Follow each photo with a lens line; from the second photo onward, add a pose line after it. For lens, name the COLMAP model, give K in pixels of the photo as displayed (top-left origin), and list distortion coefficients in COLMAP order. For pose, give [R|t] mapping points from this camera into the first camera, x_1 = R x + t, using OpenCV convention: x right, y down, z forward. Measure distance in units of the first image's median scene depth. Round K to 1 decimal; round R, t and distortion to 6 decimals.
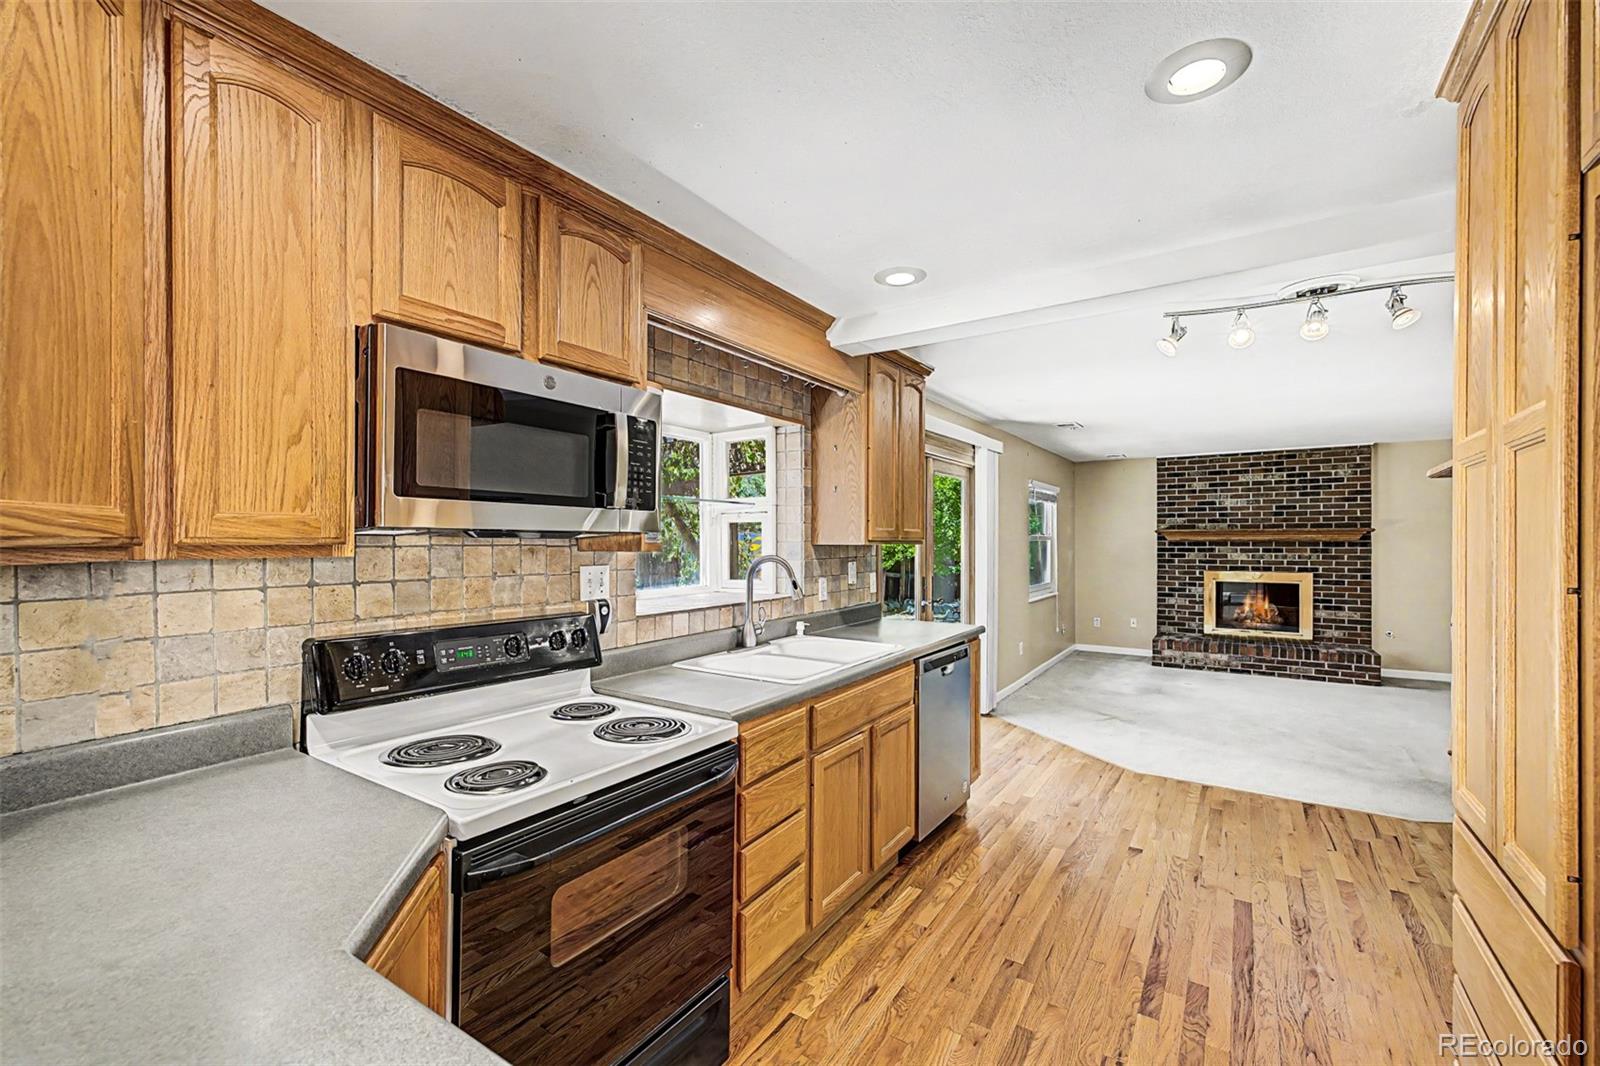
lens RADIAL K [[677.0, 0, 811.2], [0, 677.0, 535.5], [0, 0, 1]] dist [0.000357, -0.000554]
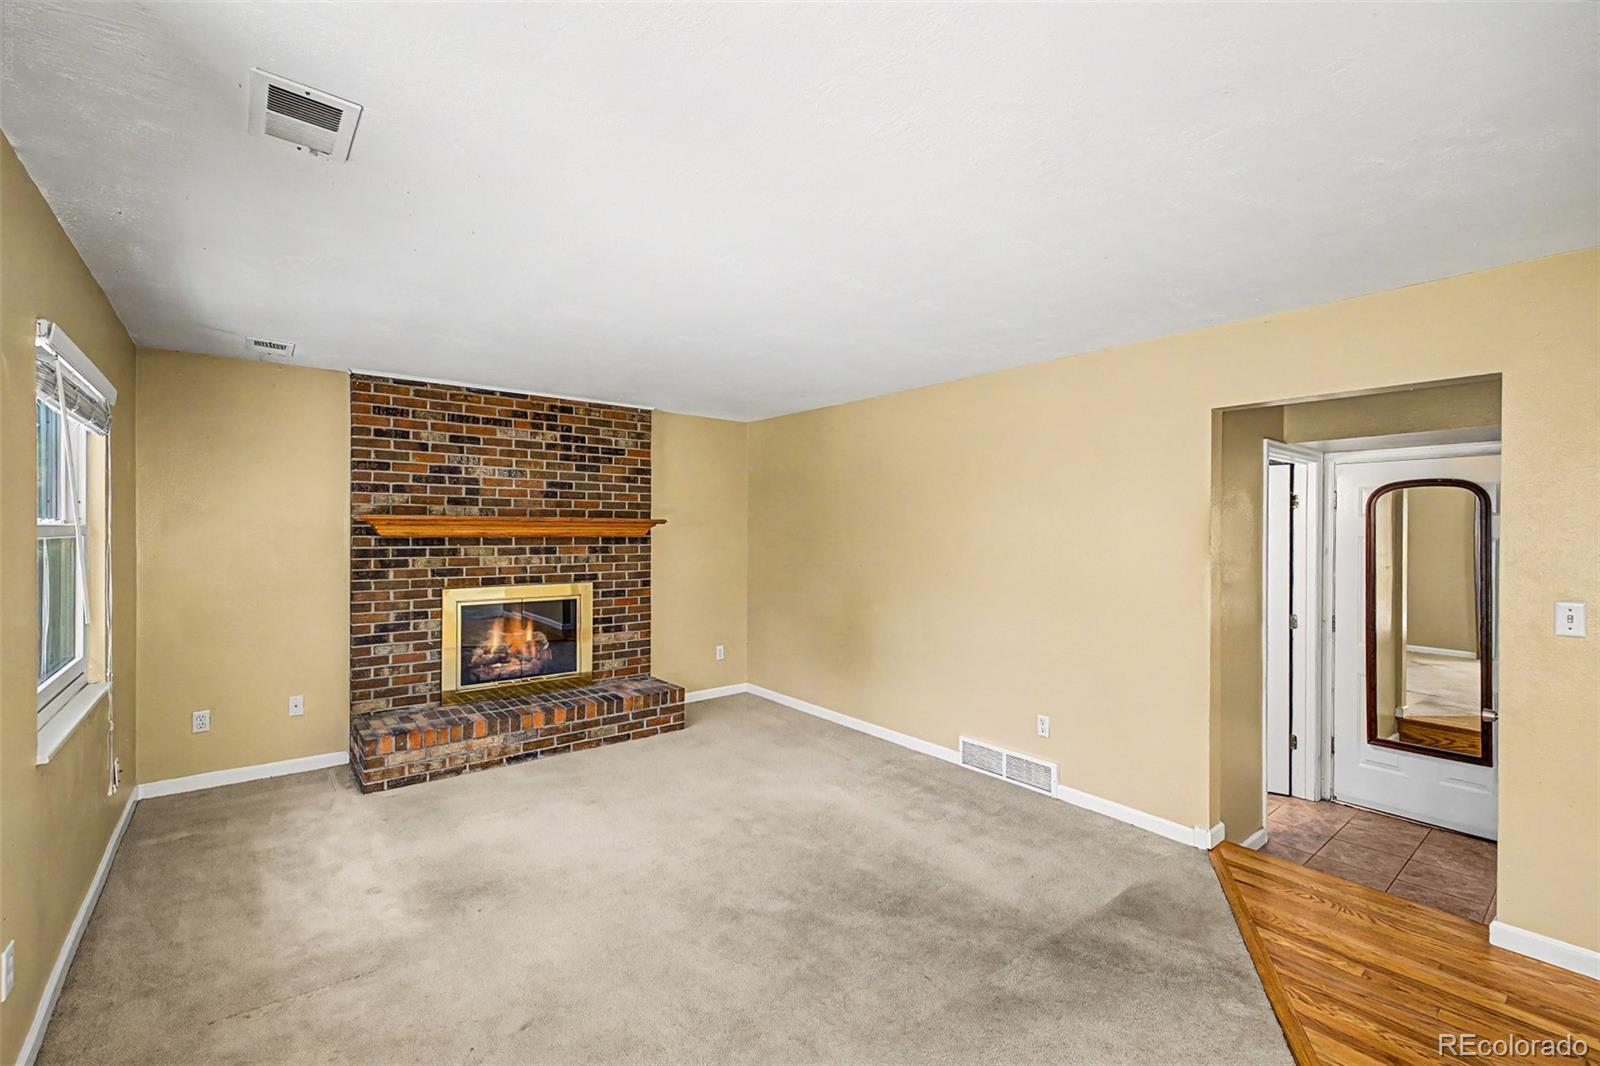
lens RADIAL K [[677.0, 0, 806.3], [0, 677.0, 537.4], [0, 0, 1]] dist [0.000357, -0.000554]
pose [[0.327176, -0.002531, 0.944960, 0.151582], [-0.005026, 0.999978, 0.004419, 0.005182], [-0.944950, -0.006195, 0.327156, 0.547785]]
